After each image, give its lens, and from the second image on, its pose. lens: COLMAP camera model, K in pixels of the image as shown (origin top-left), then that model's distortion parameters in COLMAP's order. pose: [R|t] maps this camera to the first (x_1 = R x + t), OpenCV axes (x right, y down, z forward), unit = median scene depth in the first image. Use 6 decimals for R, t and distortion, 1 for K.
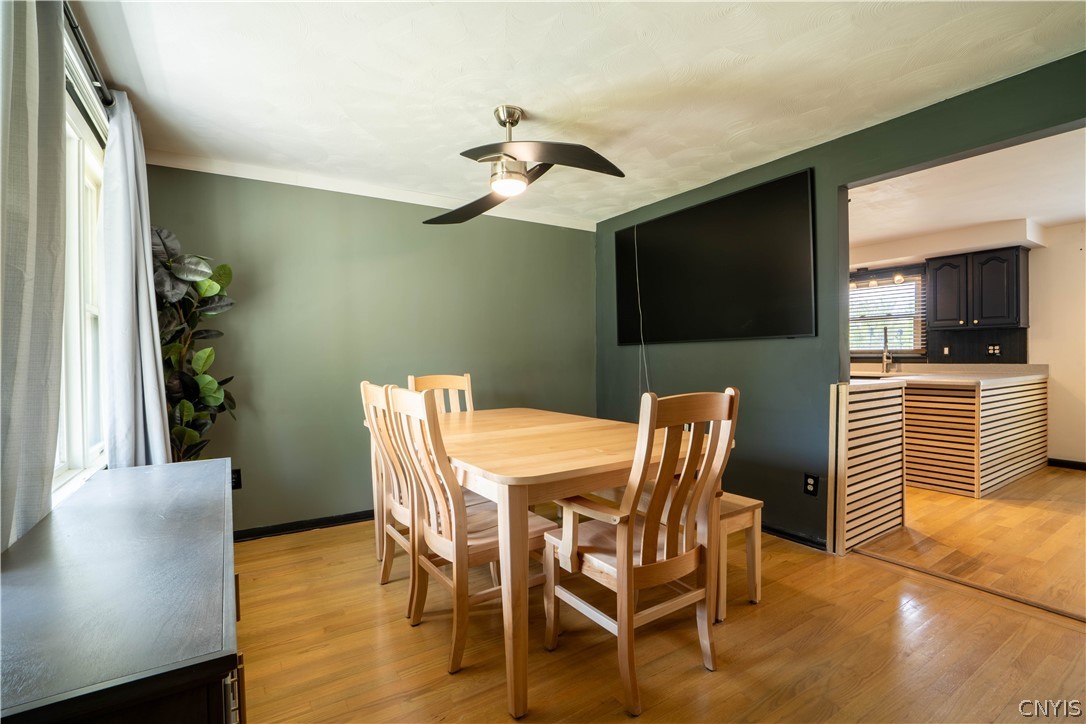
lens RADIAL K [[497.9, 0, 548.2], [0, 497.9, 363.7], [0, 0, 1]] dist [-0.041133, 0.011801]
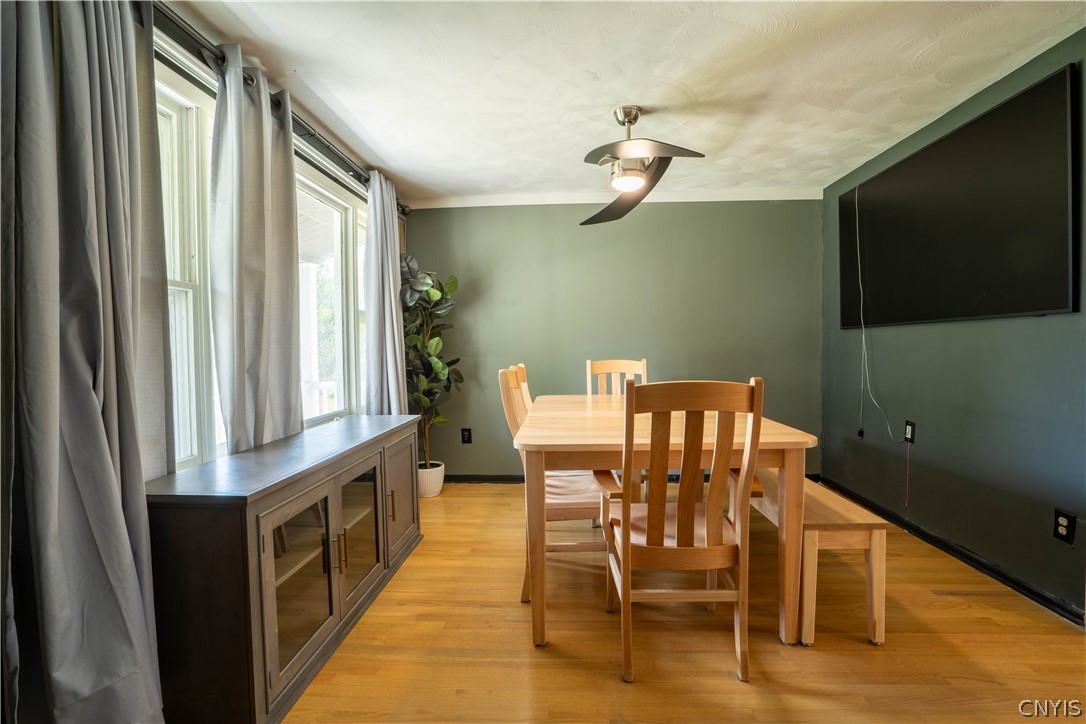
lens RADIAL K [[497.9, 0, 543.0], [0, 497.9, 362.5], [0, 0, 1]] dist [-0.041133, 0.011801]
pose [[0.813988, 0.019568, -0.580552, 0.386032], [-0.004683, 0.999621, 0.027127, -0.000964], [0.580862, -0.019362, 0.813771, 0.025425]]
